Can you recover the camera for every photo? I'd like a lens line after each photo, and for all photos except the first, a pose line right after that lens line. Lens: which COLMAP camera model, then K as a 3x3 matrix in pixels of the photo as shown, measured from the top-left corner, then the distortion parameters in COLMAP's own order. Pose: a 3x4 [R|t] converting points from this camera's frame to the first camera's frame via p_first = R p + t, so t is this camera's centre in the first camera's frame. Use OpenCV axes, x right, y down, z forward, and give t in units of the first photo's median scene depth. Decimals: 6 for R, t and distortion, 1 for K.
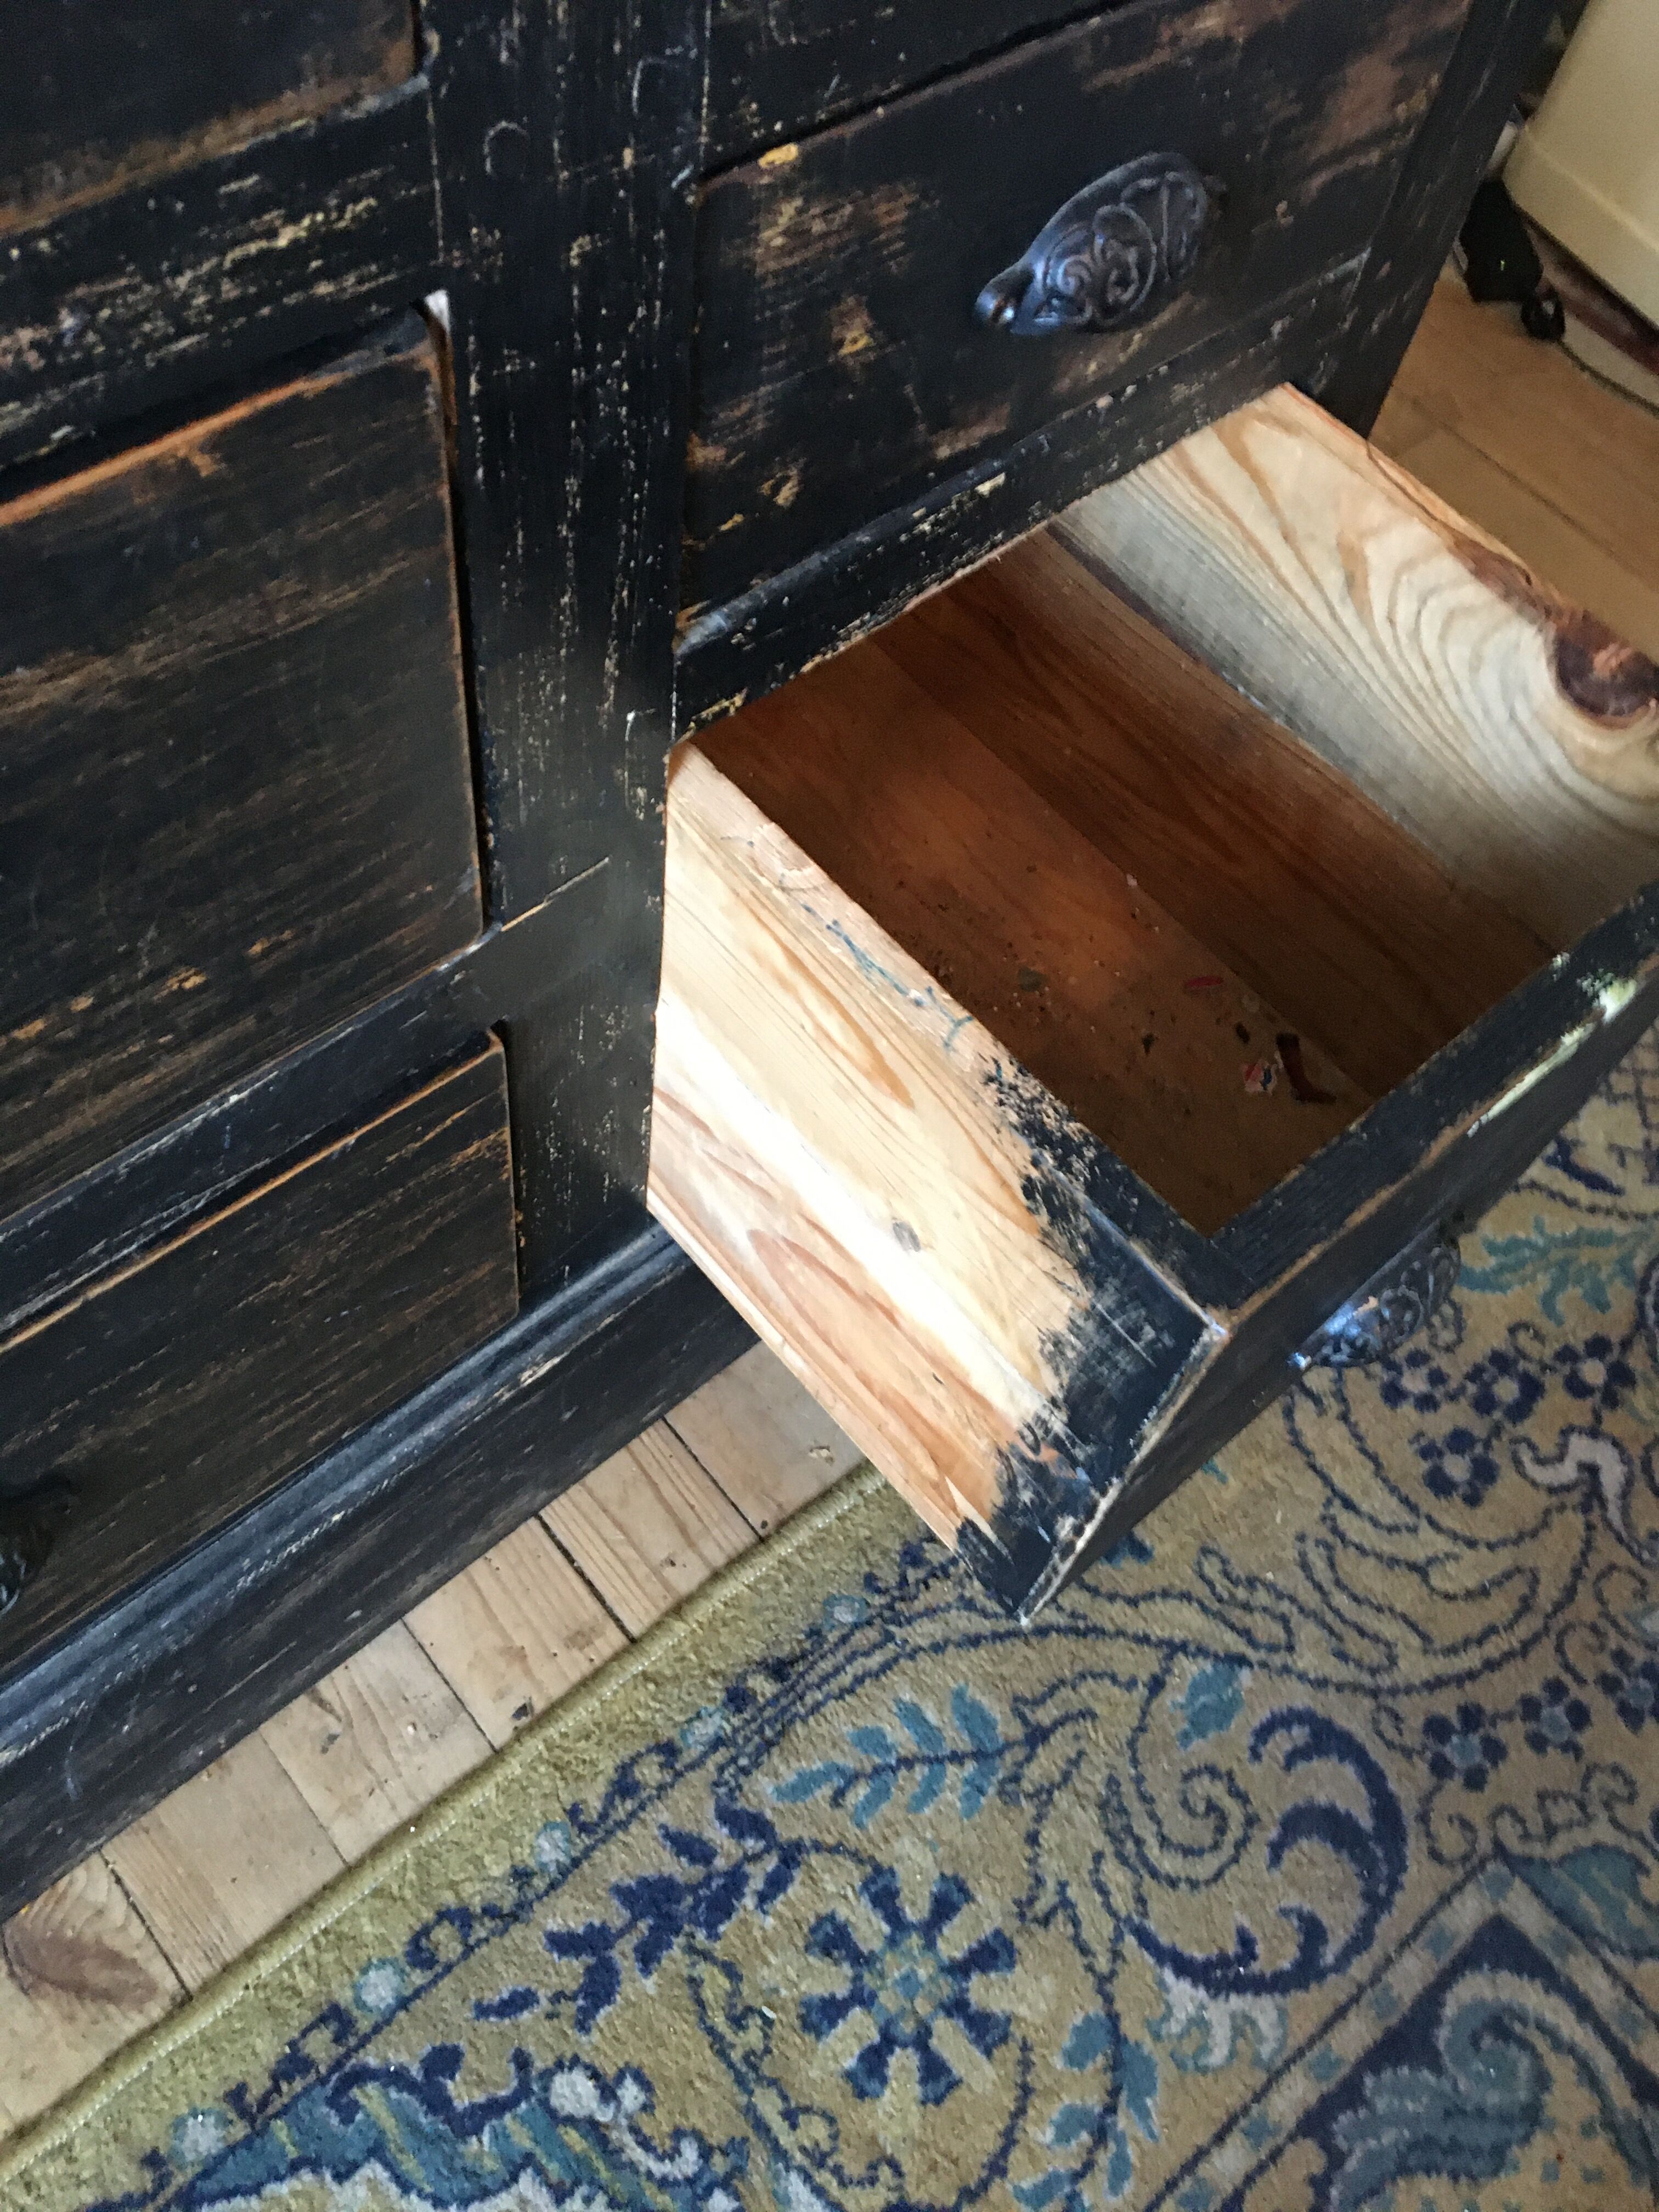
lens RADIAL K [[1879.4, 0, 825.9], [0, 1879.4, 1106.9], [0, 0, 1]] dist [0.074990, -0.128951]
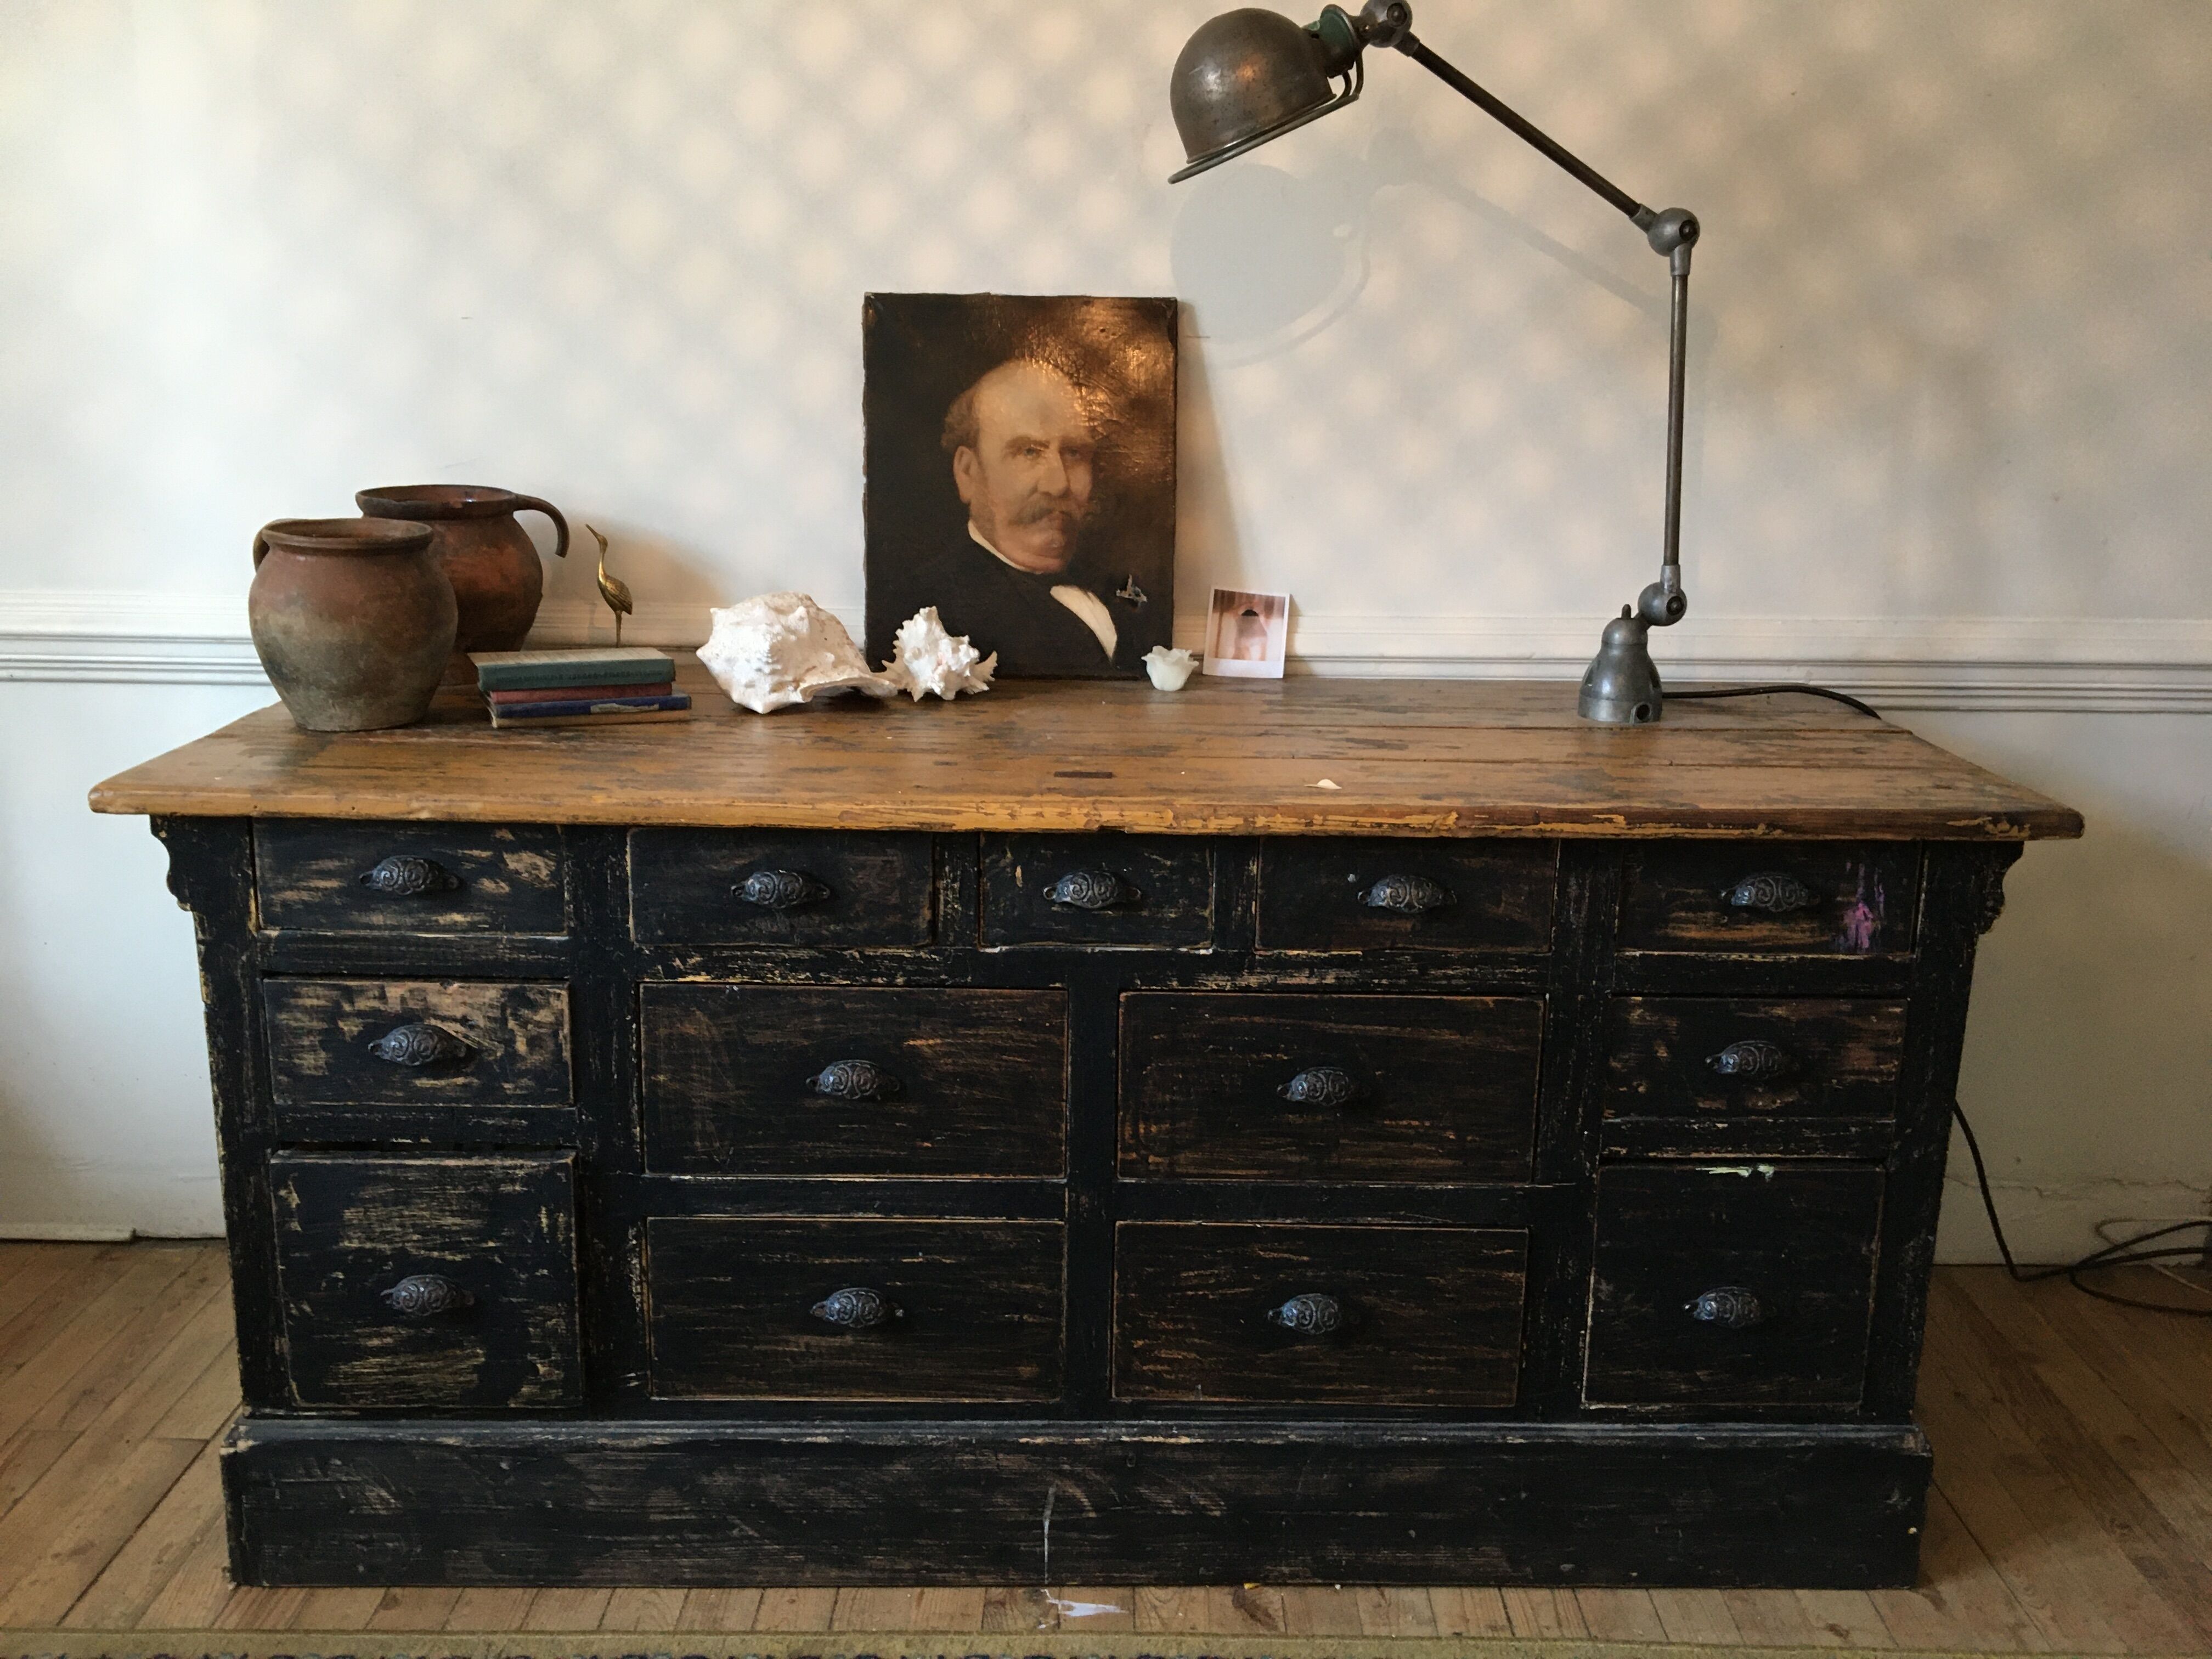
lens RADIAL K [[1859.1, 0, 1097.1], [0, 1859.1, 830.6], [0, 0, 1]] dist [0.114545, -0.210230]
pose [[0.754202, 0.067124, -0.653202, 0.939764], [-0.525061, 0.659015, -0.538526, 1.154861], [0.394322, 0.749129, 0.532274, -1.096498]]
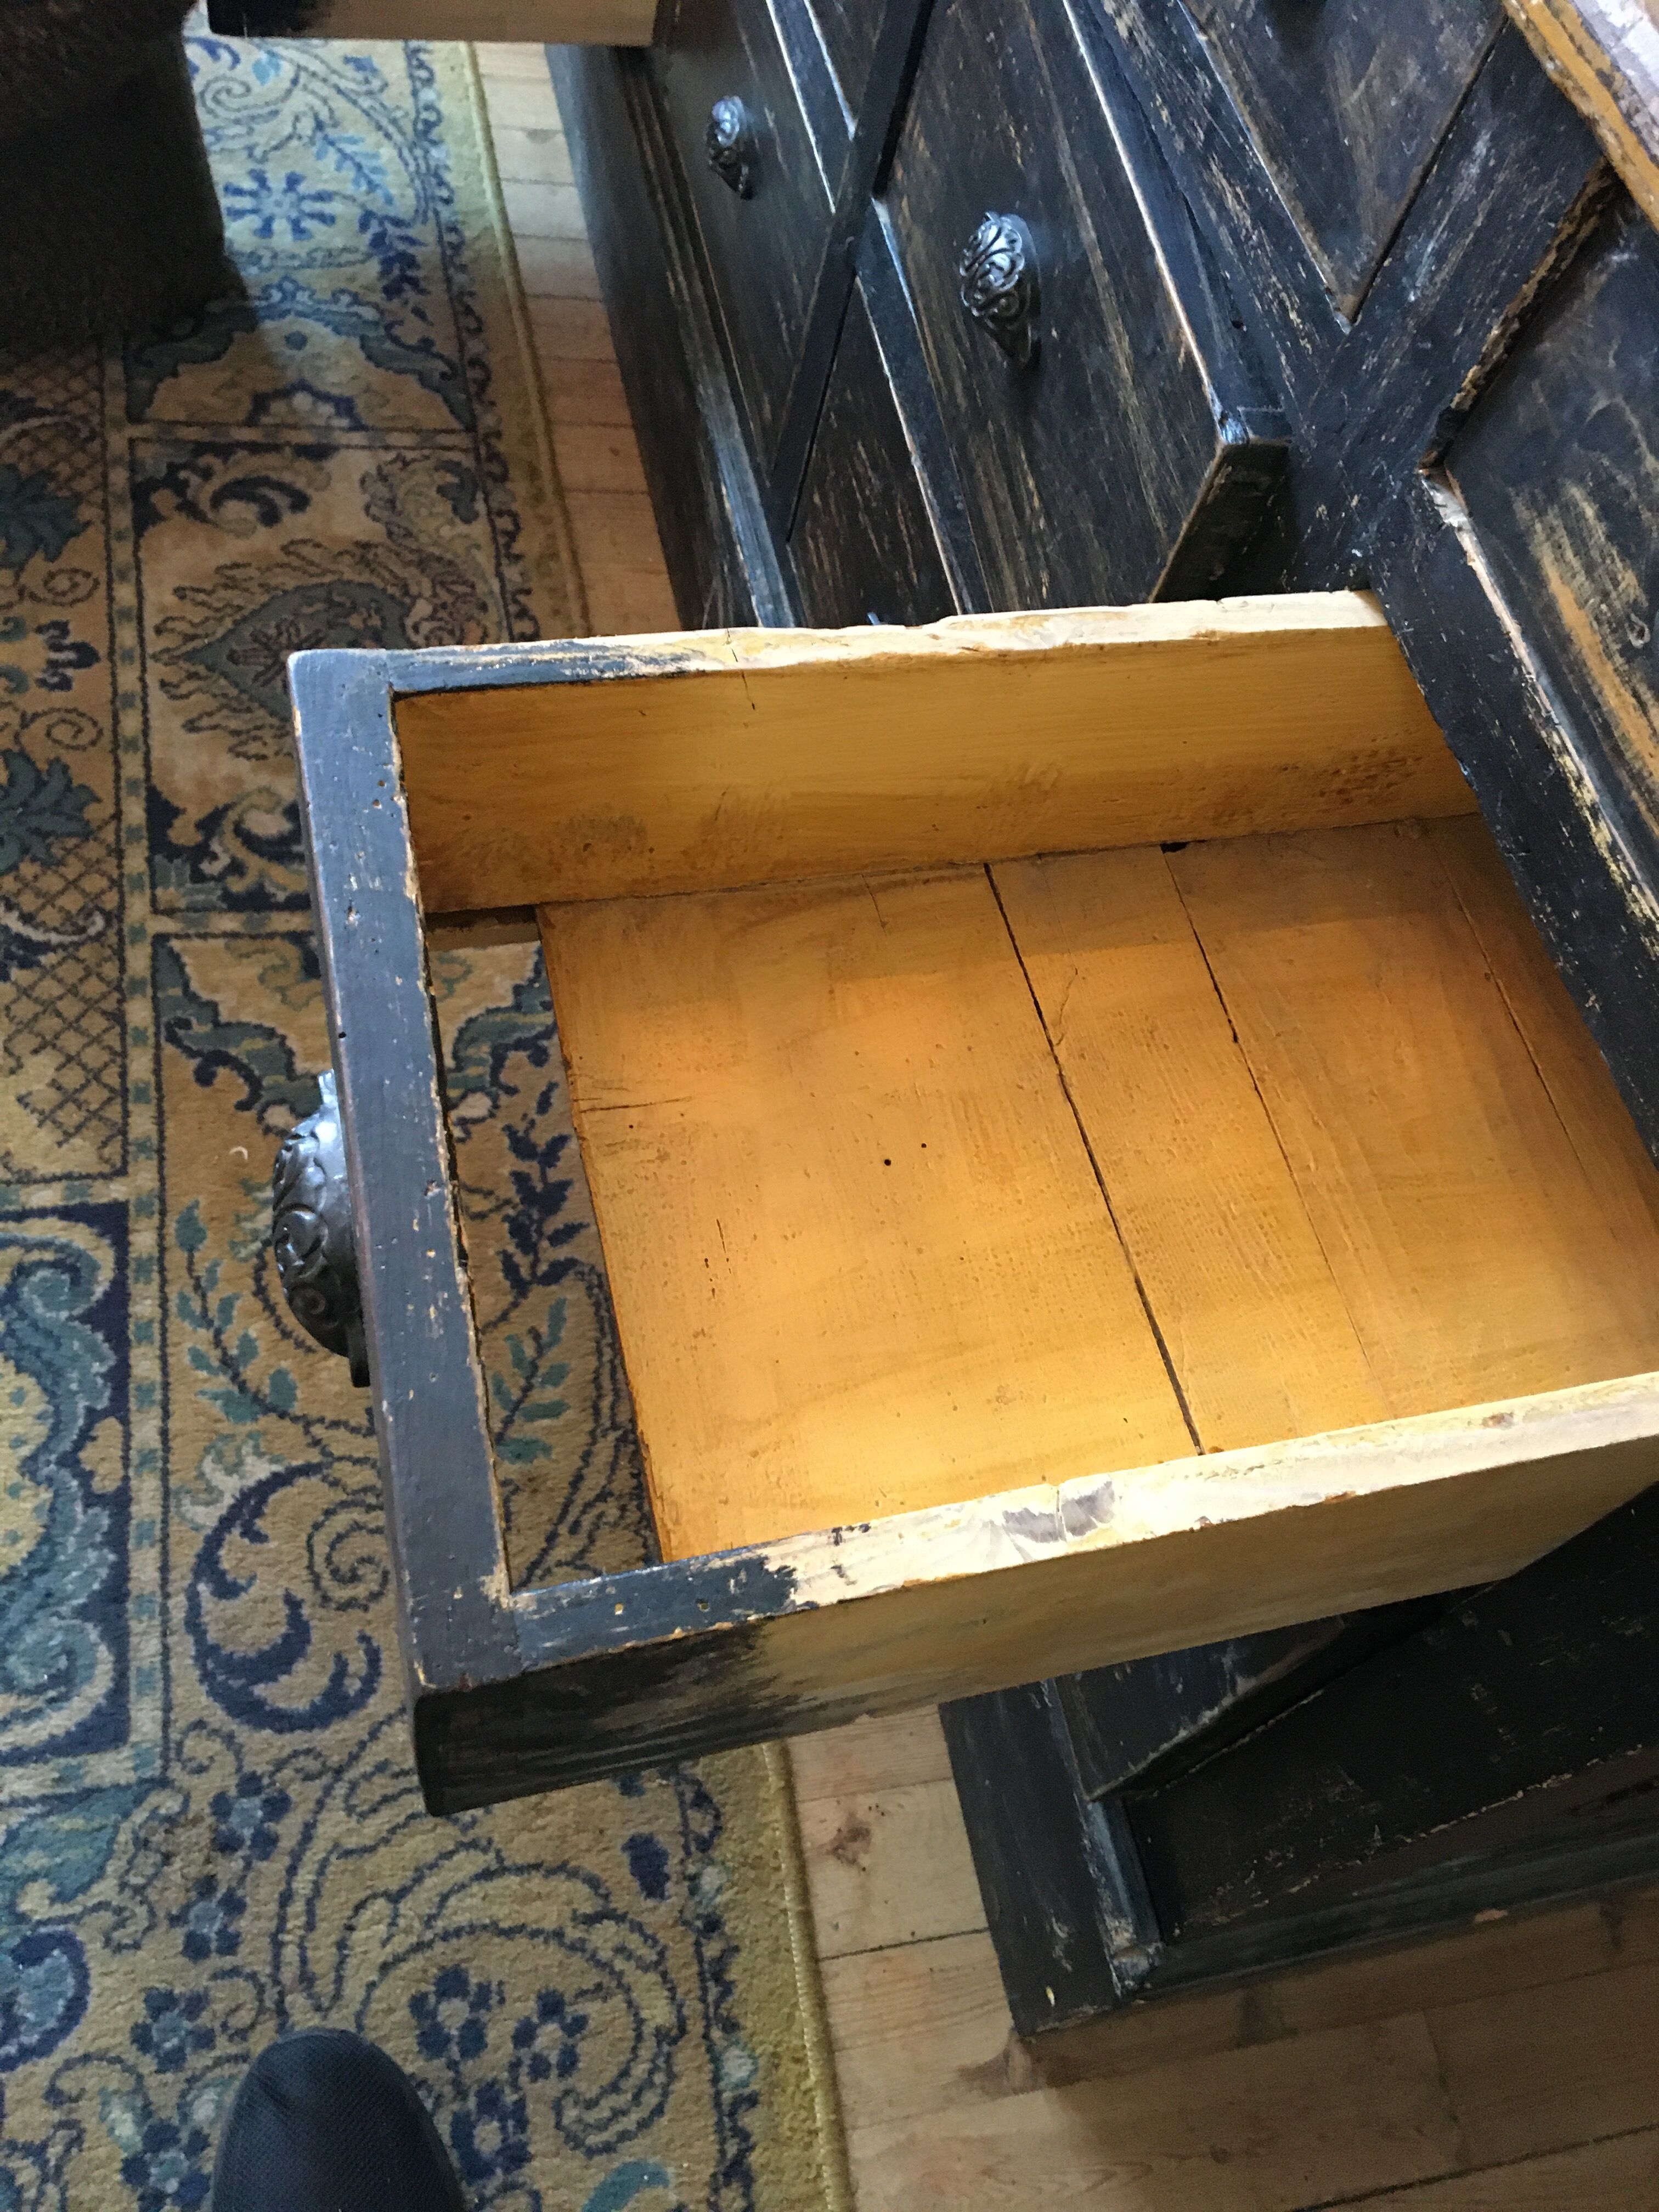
lens RADIAL K [[1851.8, 0, 854.5], [0, 1851.8, 1130.5], [0, 0, 1]] dist [0.089161, -0.203178]
pose [[-0.443762, 0.637358, -0.629960, 0.650459], [-0.872170, -0.145654, 0.467017, -0.425985], [0.205901, 0.756676, 0.620520, 0.137182]]
